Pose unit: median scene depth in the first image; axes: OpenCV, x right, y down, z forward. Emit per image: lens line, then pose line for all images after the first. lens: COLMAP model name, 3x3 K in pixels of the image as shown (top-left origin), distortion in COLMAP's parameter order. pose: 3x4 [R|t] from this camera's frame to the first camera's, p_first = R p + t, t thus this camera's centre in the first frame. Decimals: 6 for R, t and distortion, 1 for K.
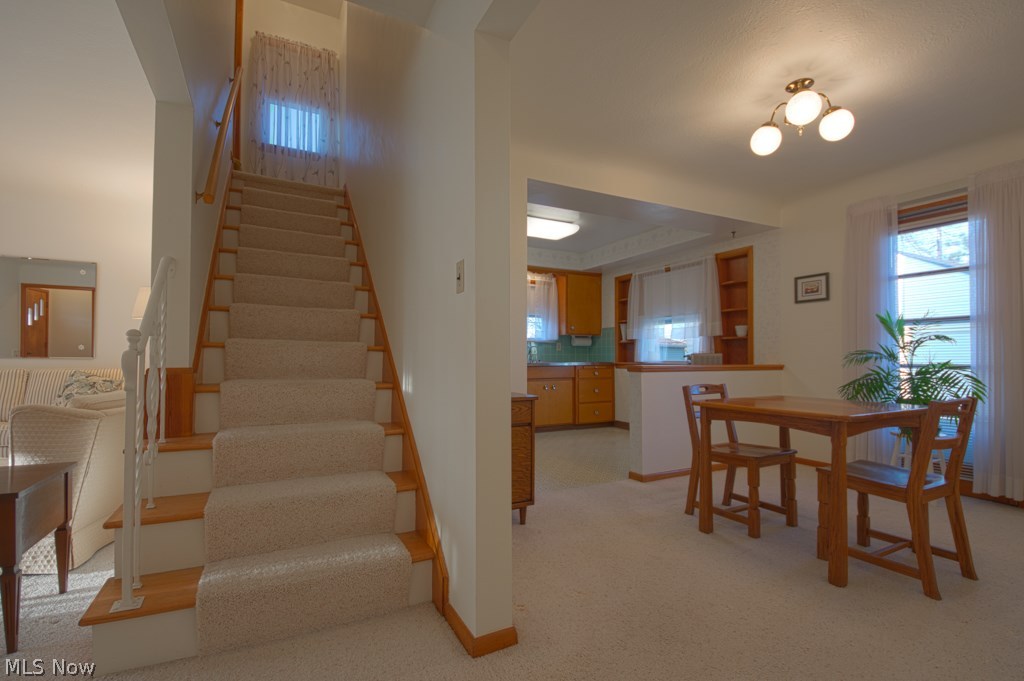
lens RADIAL K [[481.7, 0, 514.3], [0, 481.7, 355.5], [0, 0, 1]] dist [-0.017309, -0.000625]
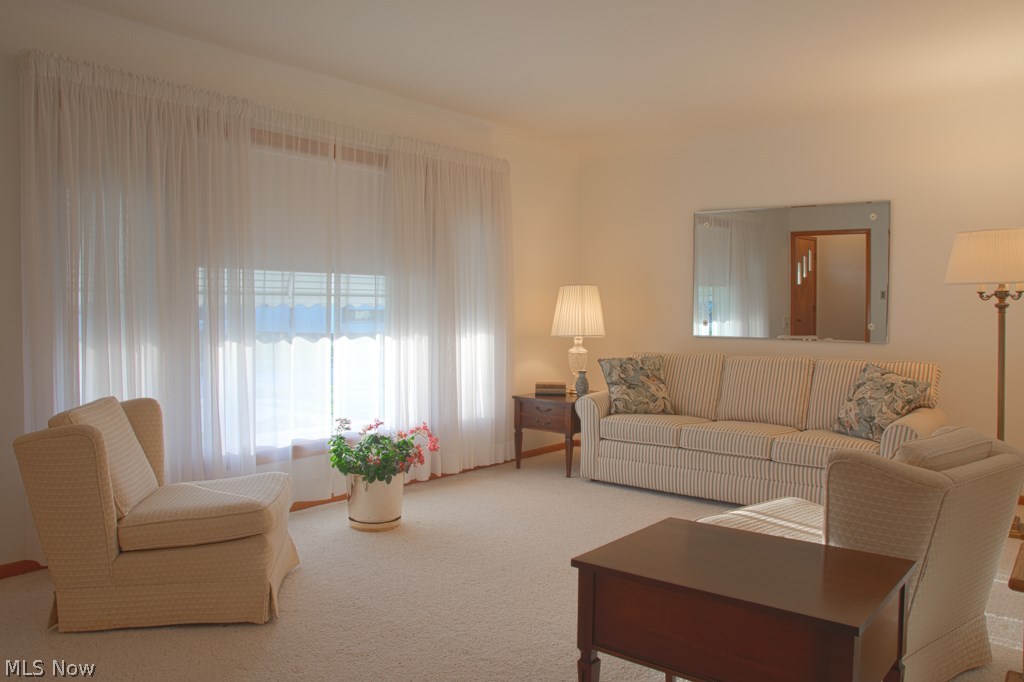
lens RADIAL K [[769.0, 0, 511.4], [0, 769.0, 351.7], [0, 0, 1]] dist [-0.088465, 0.017116]
pose [[0.415003, 0.039991, -0.908941, -0.093671], [0.015932, 0.998561, 0.051208, -0.032034], [0.909681, -0.035732, 0.413768, 0.049706]]
